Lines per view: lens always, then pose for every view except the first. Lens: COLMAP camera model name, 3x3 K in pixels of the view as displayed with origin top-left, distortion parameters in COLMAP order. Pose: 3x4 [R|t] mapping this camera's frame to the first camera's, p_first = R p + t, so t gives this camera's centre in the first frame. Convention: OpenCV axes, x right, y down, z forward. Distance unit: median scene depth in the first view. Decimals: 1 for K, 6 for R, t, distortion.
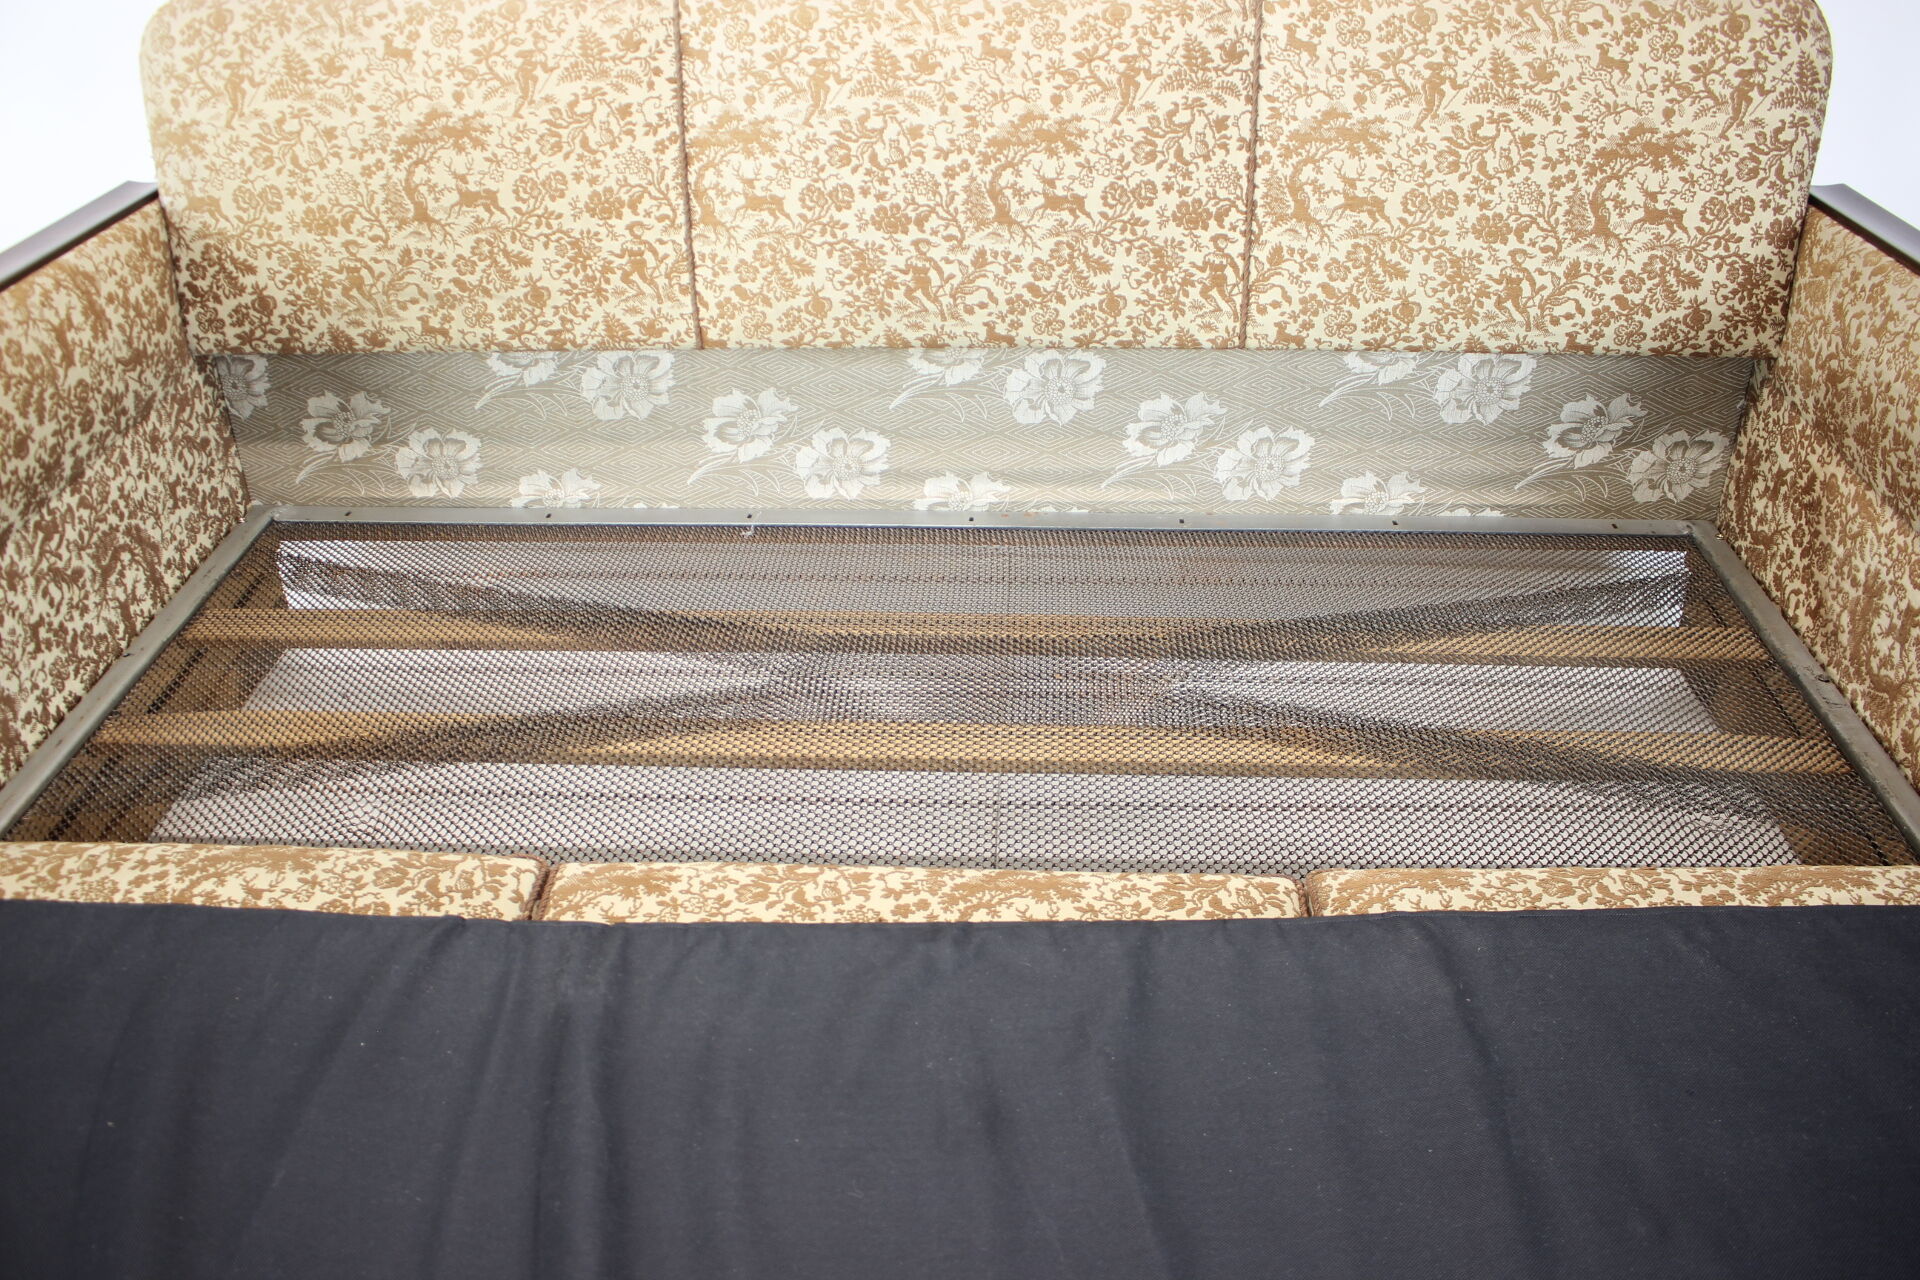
lens RADIAL K [[1618.6, 0, 954.4], [0, 1618.6, 662.4], [0, 0, 1]] dist [-0.148491, 0.120320]
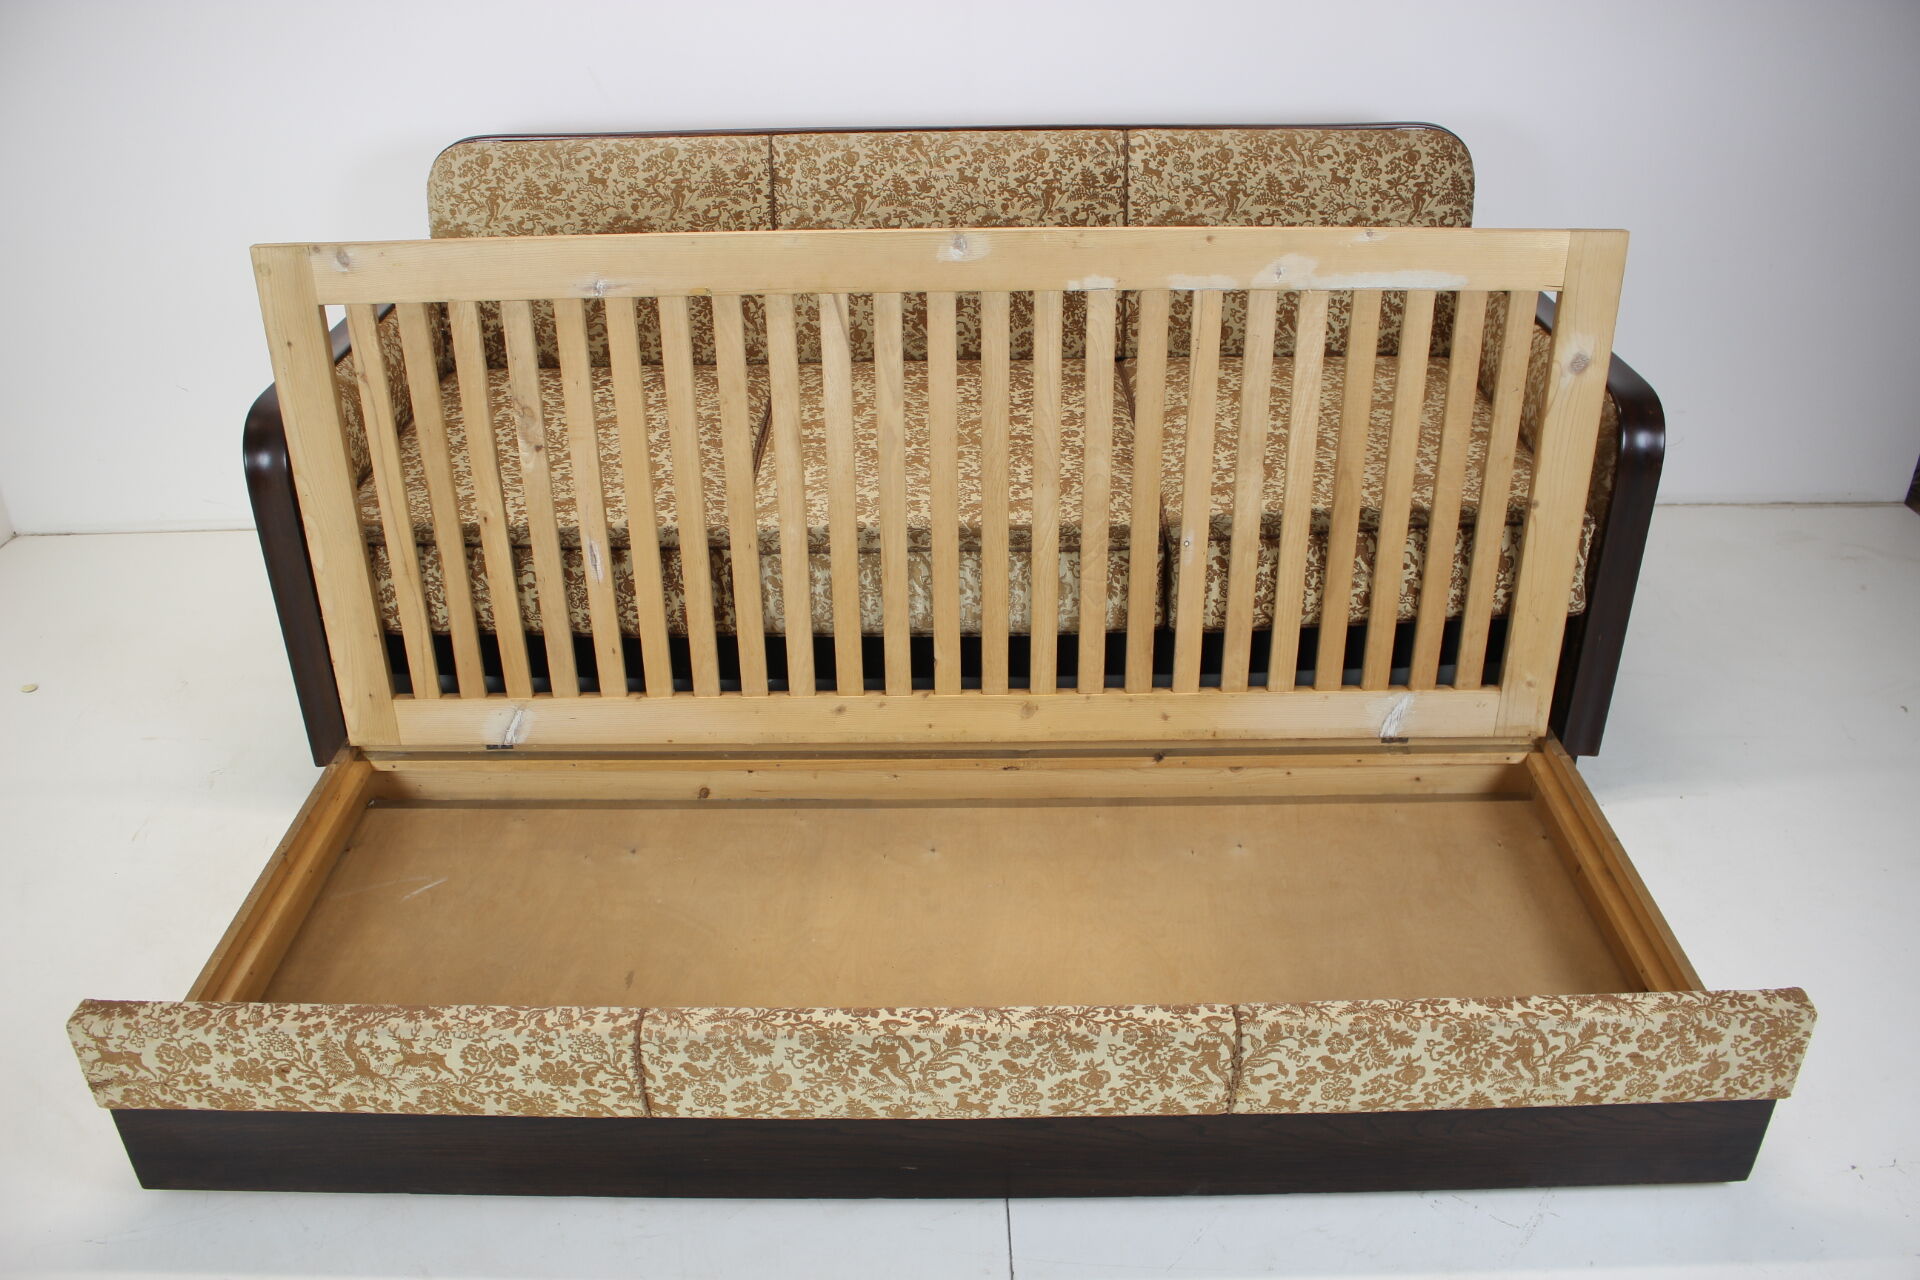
lens RADIAL K [[1618.6, 0, 968.1], [0, 1618.6, 704.9], [0, 0, 1]] dist [-0.148491, 0.120320]
pose [[0.999090, -0.020597, 0.037346, -0.044829], [0.022217, 0.998807, -0.043492, 0.226725], [-0.036405, 0.044283, 0.998355, -0.610624]]
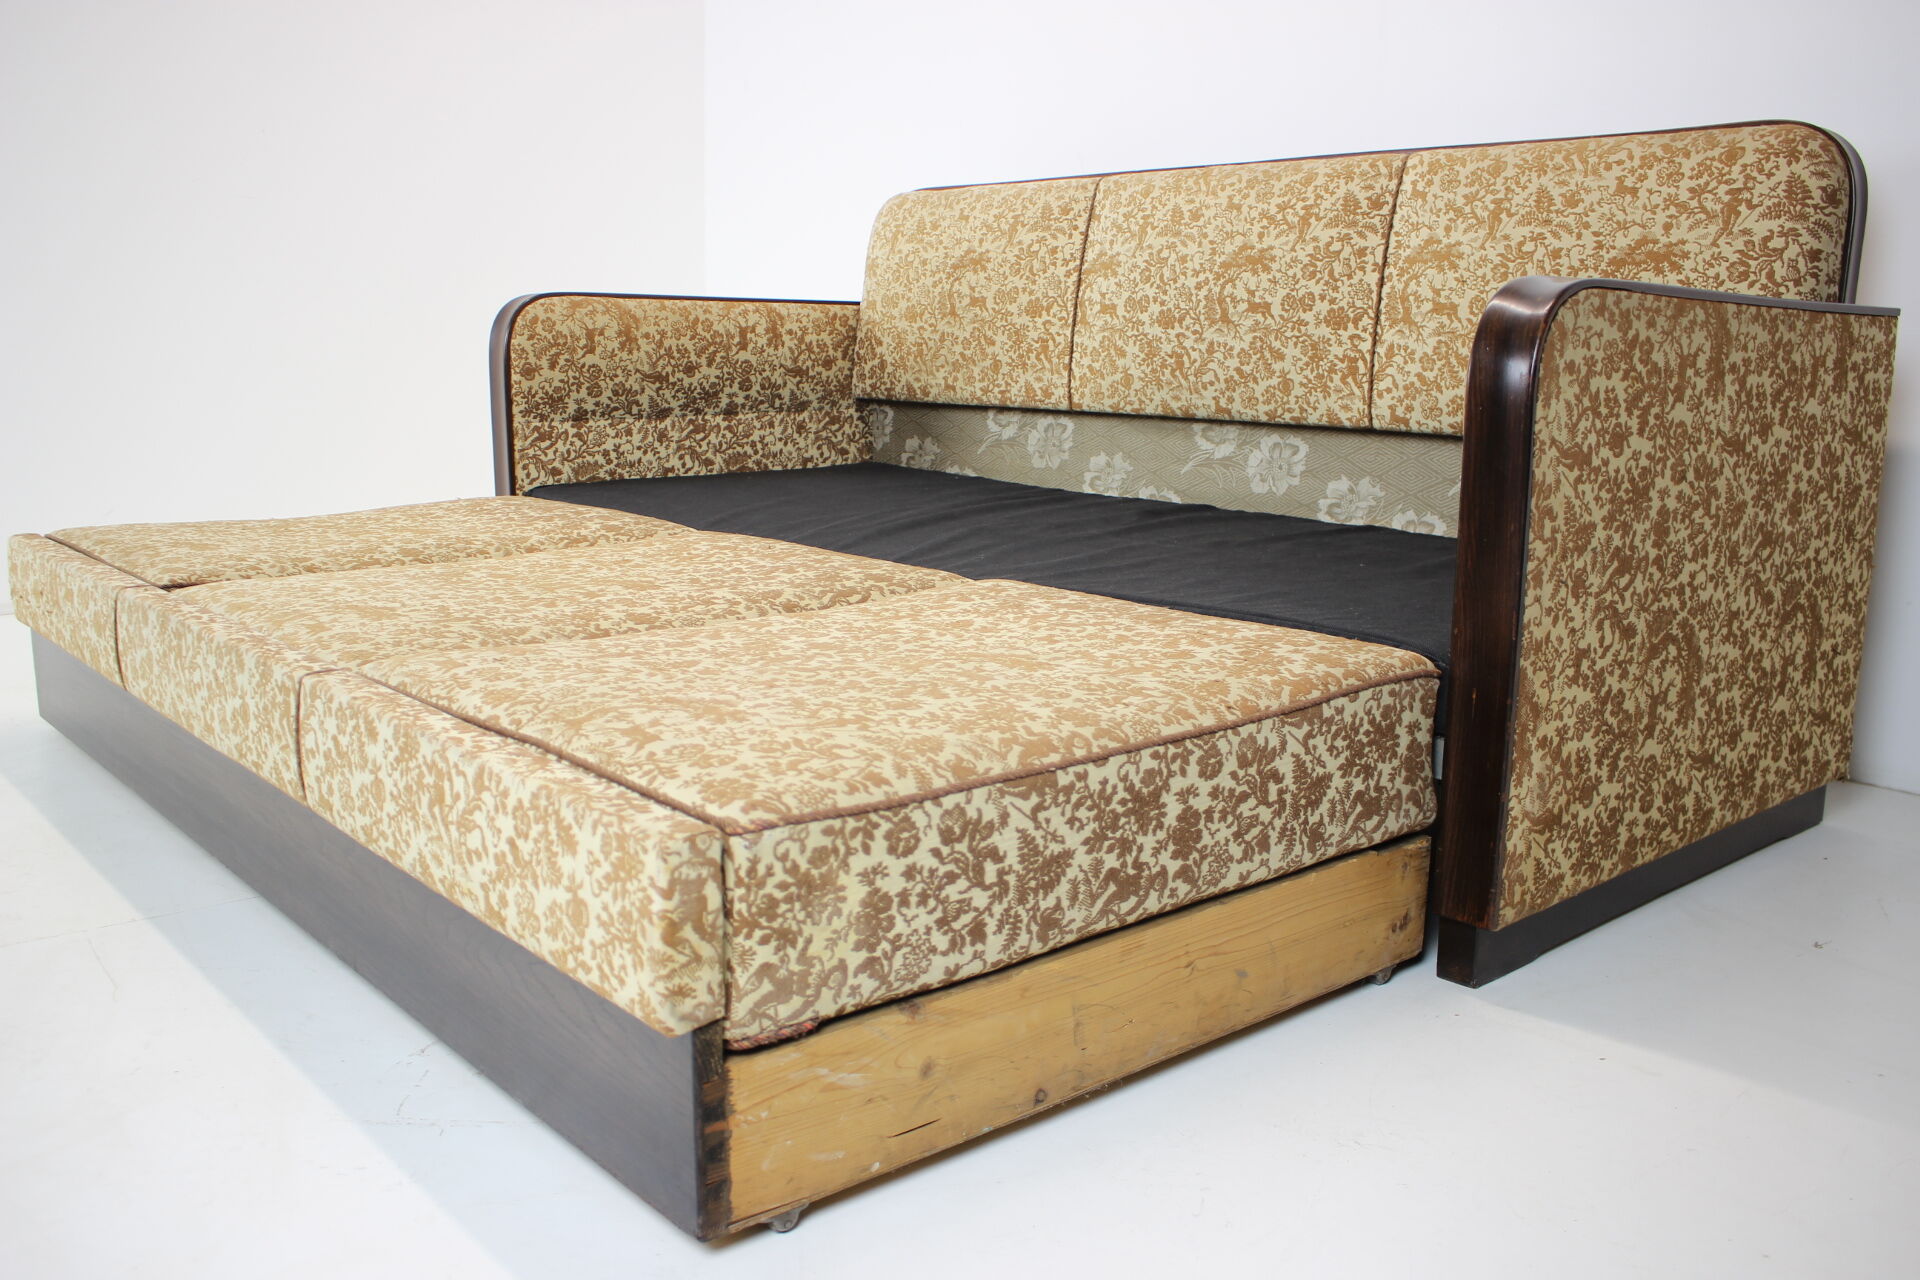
lens RADIAL K [[1700.0, 0, 938.1], [0, 1700.0, 612.5], [0, 0, 1]] dist [-0.130578, 0.094678]
pose [[0.670036, 0.142266, -0.728568, 0.993882], [-0.413670, 0.886505, -0.207330, 0.370151], [0.616383, 0.440306, 0.652842, -0.015026]]
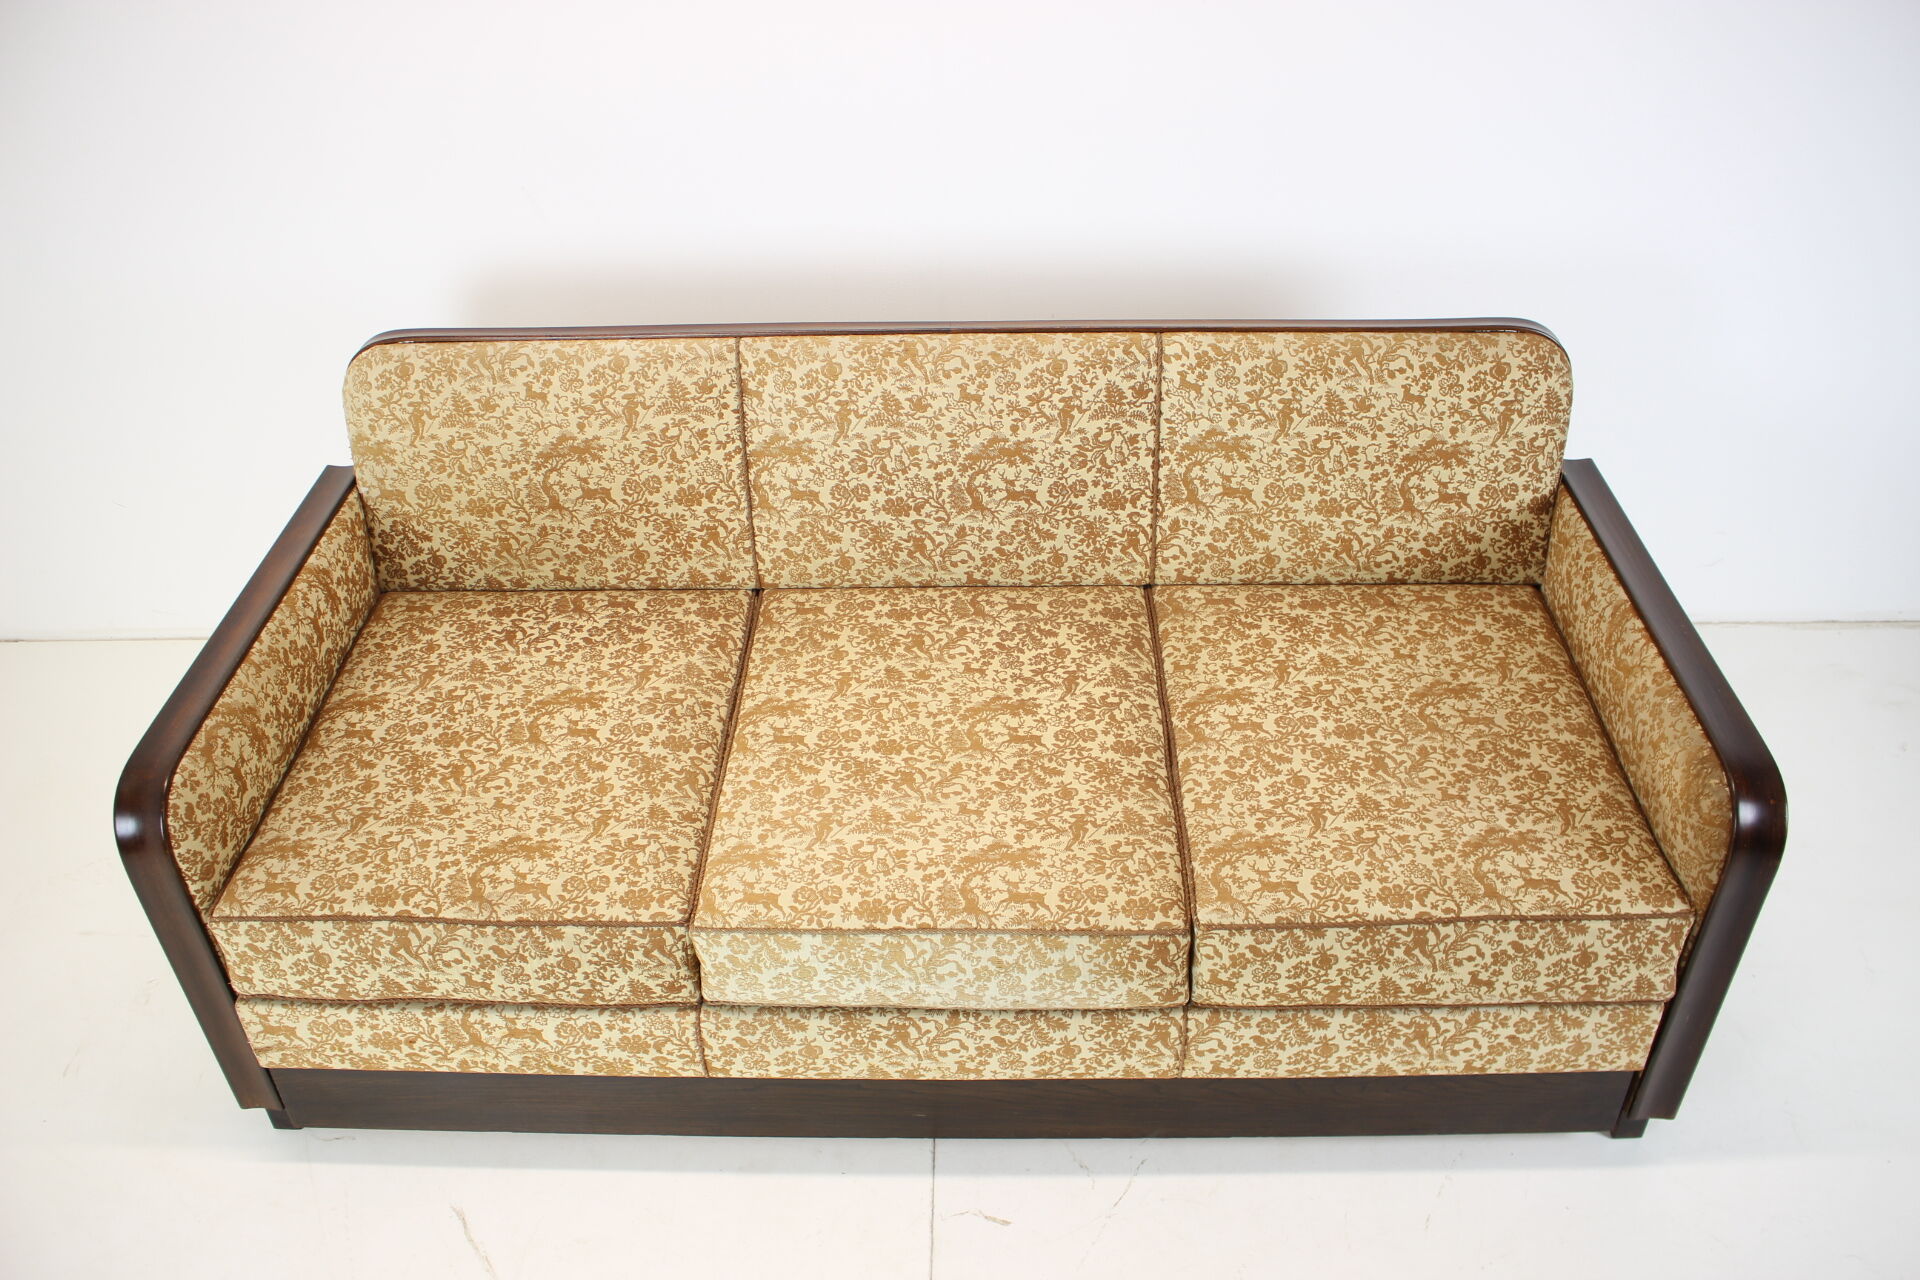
lens RADIAL K [[1618.6, 0, 954.5], [0, 1618.6, 657.7], [0, 0, 1]] dist [-0.148491, 0.120320]
pose [[0.999792, -0.018504, 0.008584, -0.004033], [0.017819, 0.997100, 0.073988, -0.252841], [-0.009928, -0.073820, 0.997222, -0.413010]]
